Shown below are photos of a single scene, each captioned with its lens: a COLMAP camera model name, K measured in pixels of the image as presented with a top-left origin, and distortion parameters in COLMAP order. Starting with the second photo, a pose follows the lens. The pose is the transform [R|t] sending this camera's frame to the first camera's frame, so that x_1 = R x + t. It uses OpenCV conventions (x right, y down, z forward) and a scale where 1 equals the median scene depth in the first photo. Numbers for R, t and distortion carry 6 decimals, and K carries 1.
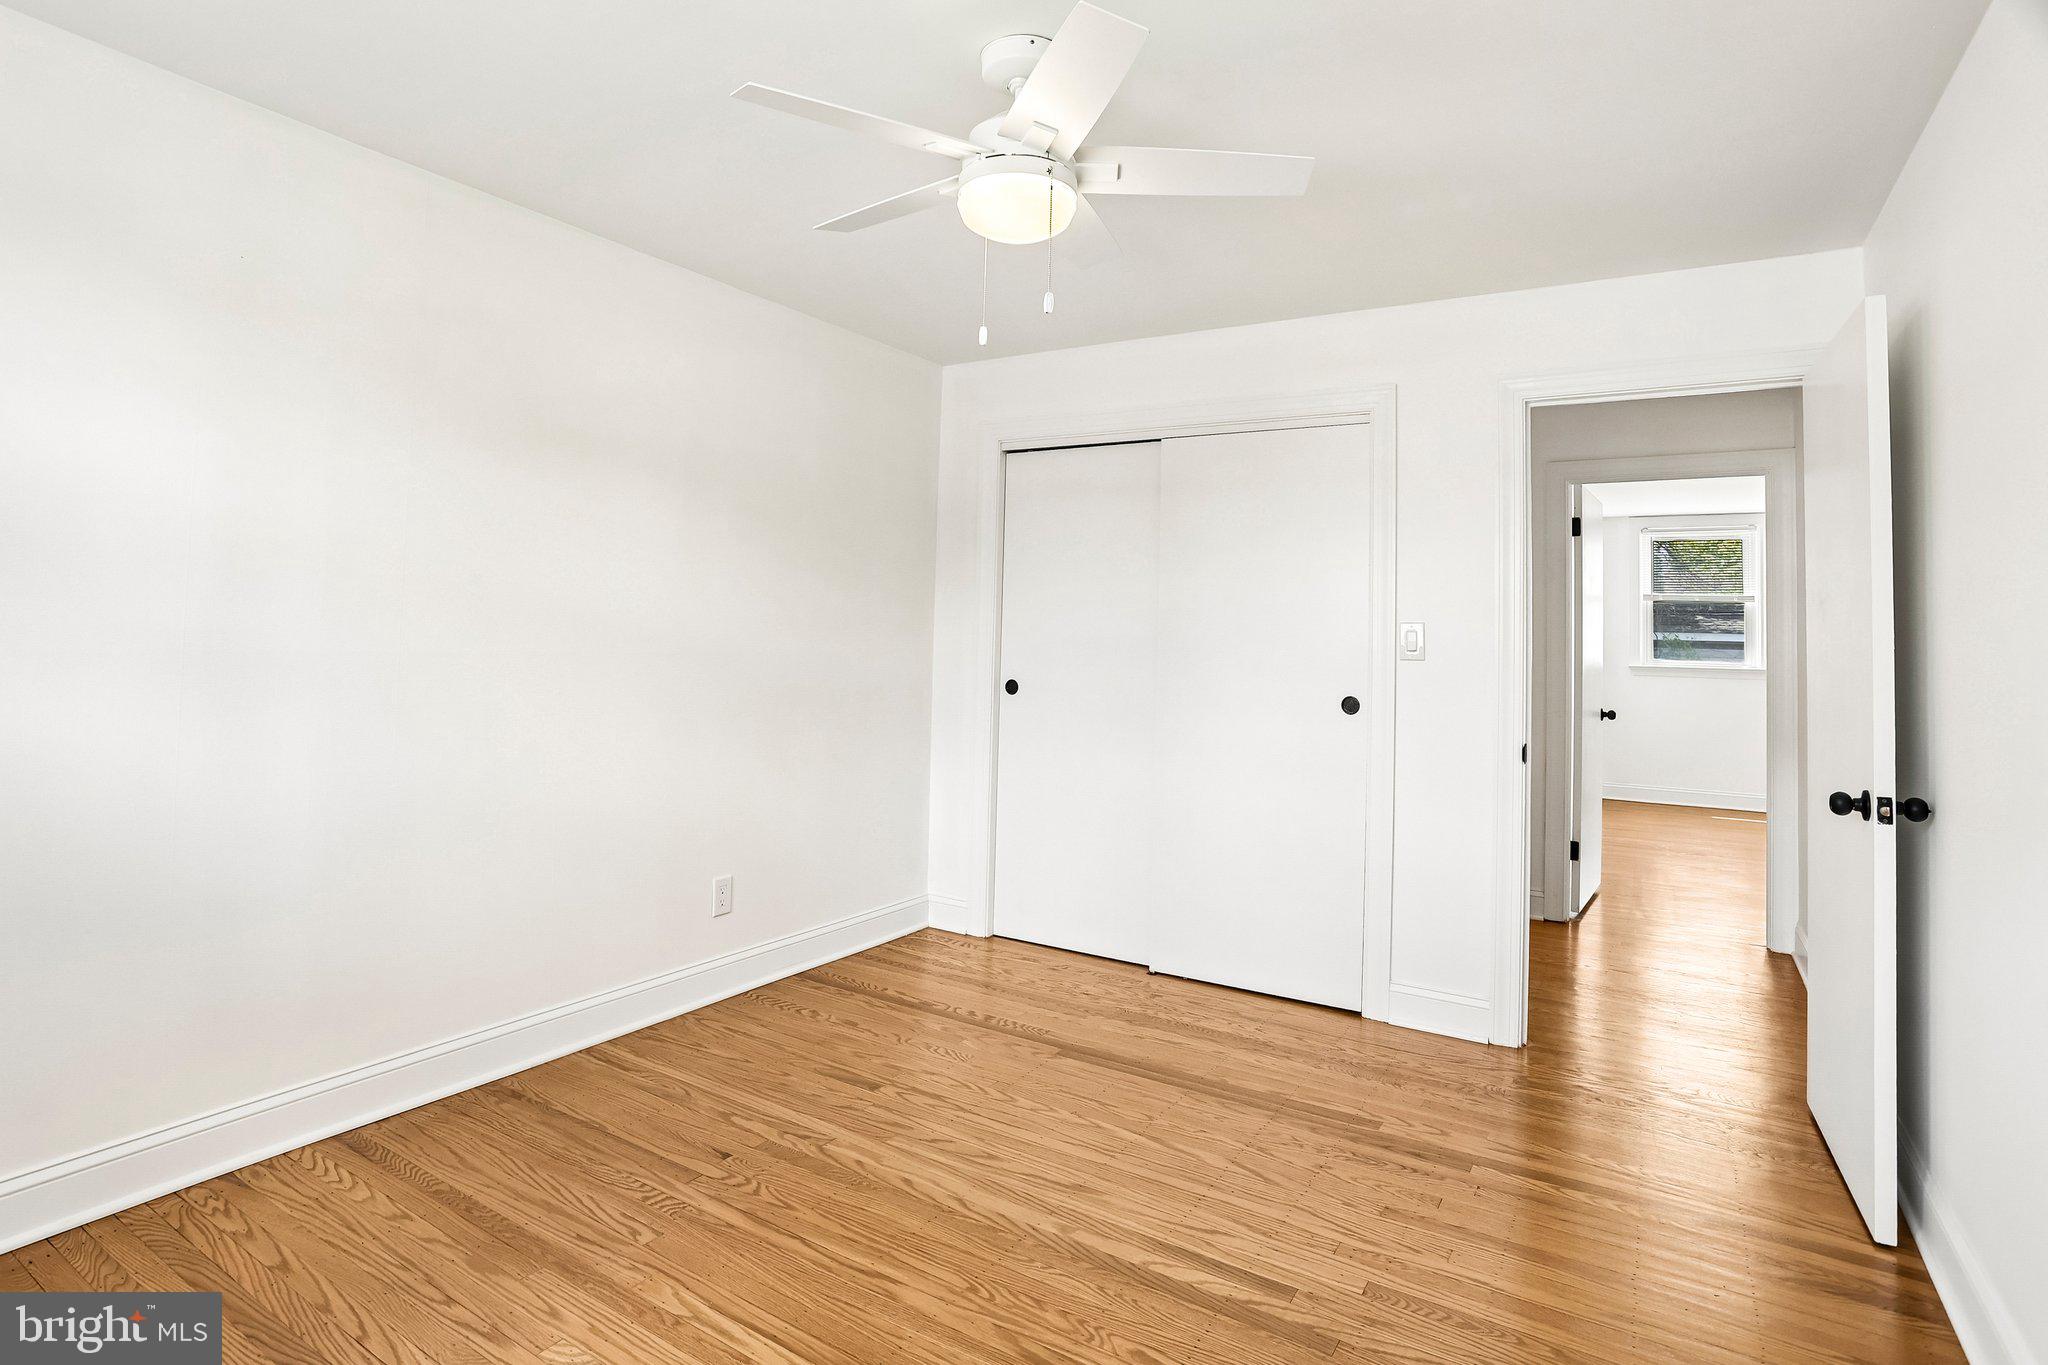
lens RADIAL K [[1006.7, 0, 1001.2], [0, 1006.7, 657.5], [0, 0, 1]] dist [-0.074006, 0.039549]
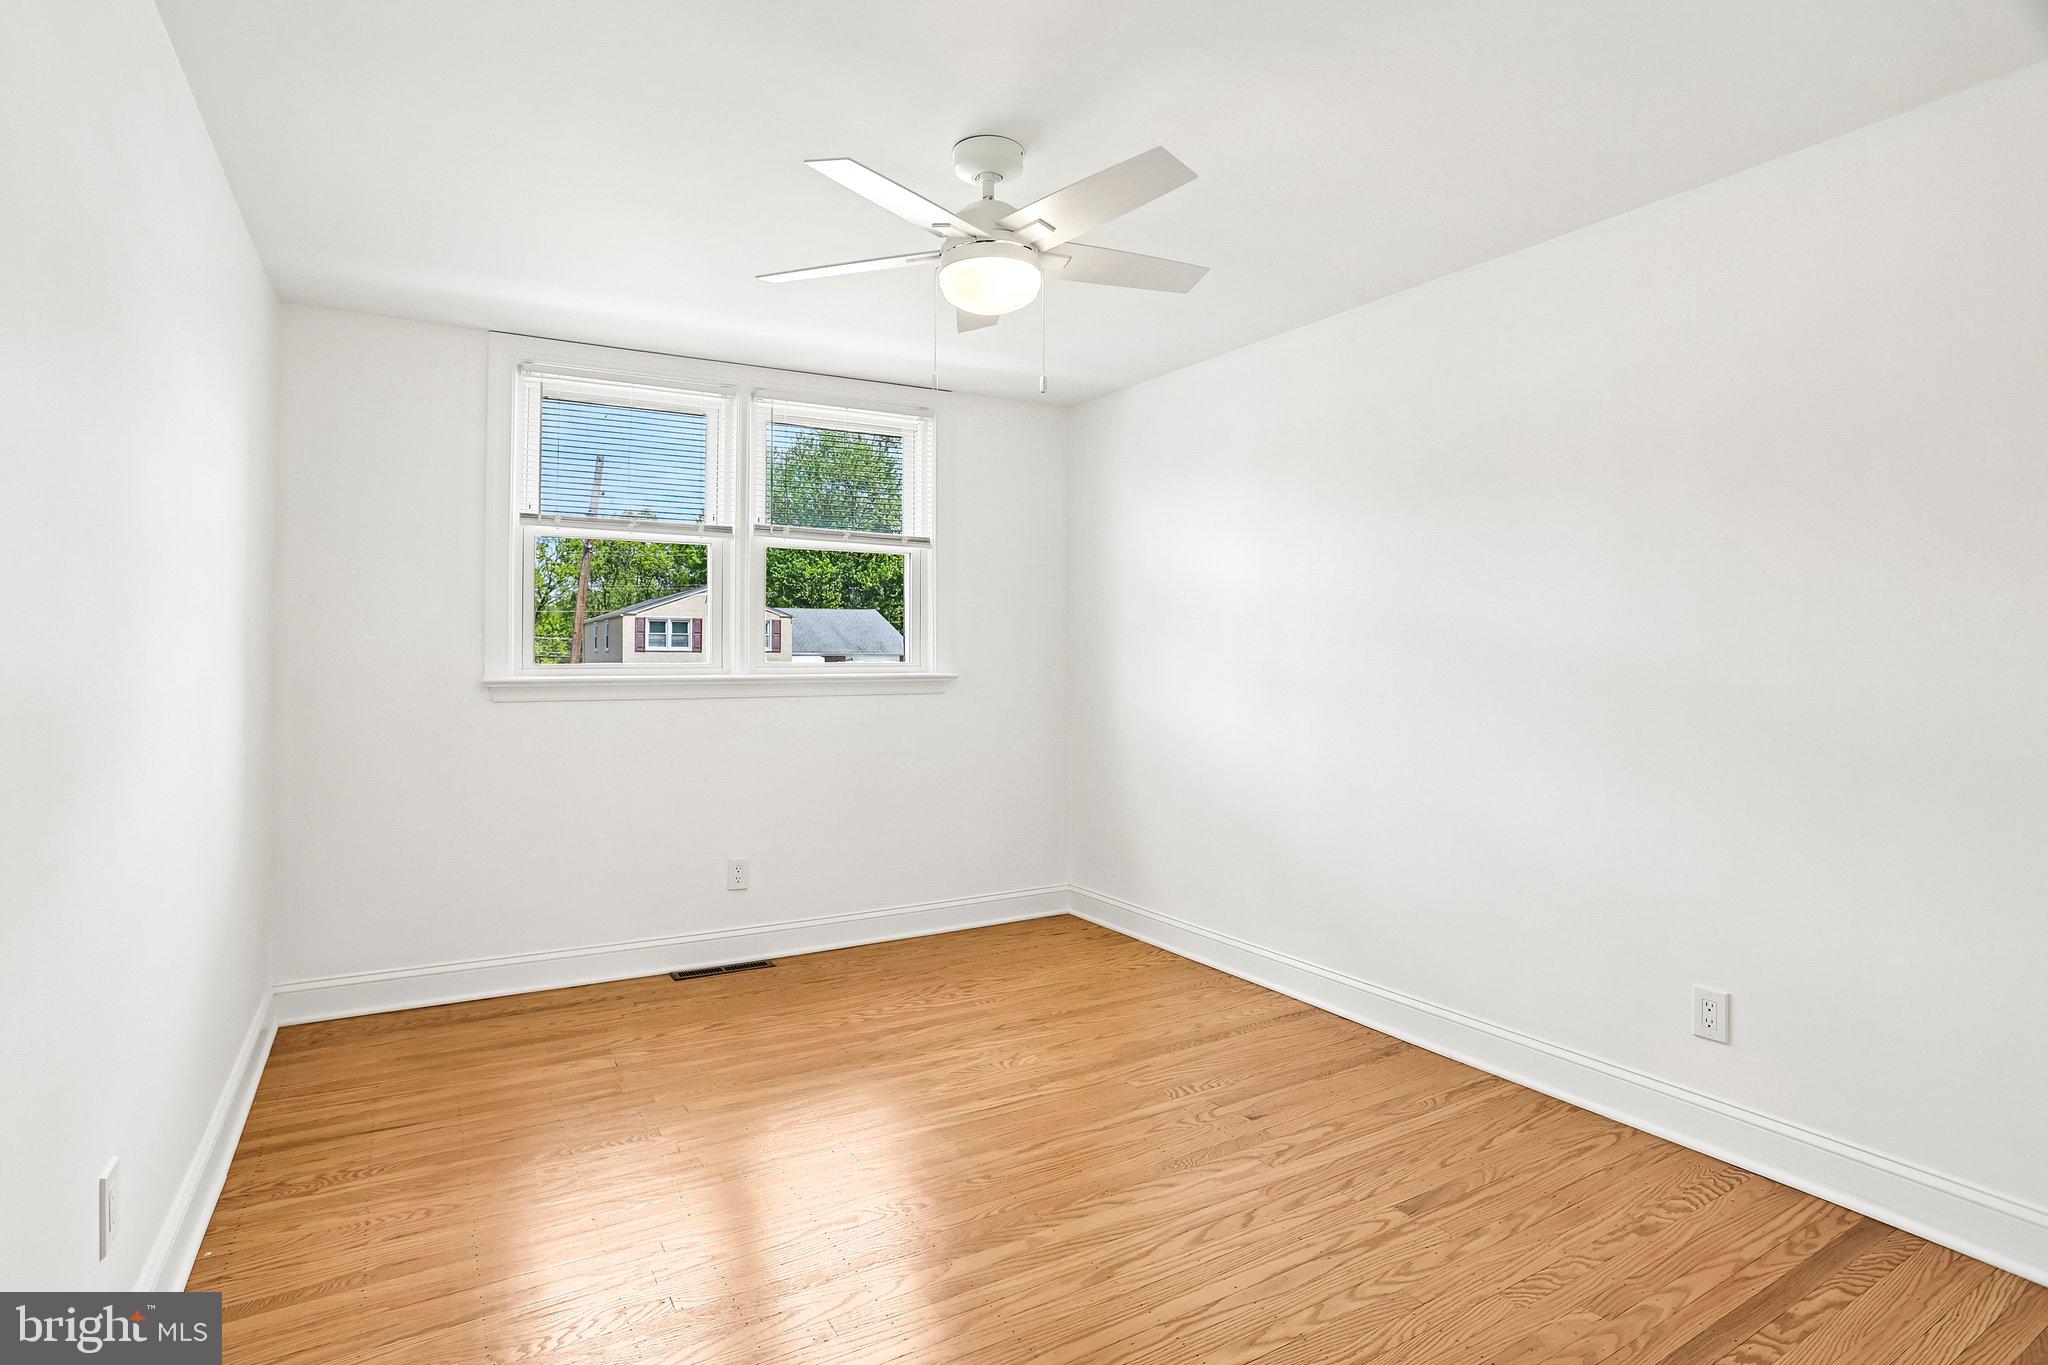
lens RADIAL K [[1006.7, 0, 1001.2], [0, 1006.7, 657.5], [0, 0, 1]] dist [-0.074006, 0.039549]
pose [[-0.435068, -0.022607, -0.900114, 0.858381], [-0.022252, 0.999649, -0.014351, 0.000270], [0.900123, 0.013786, -0.435418, 1.200864]]
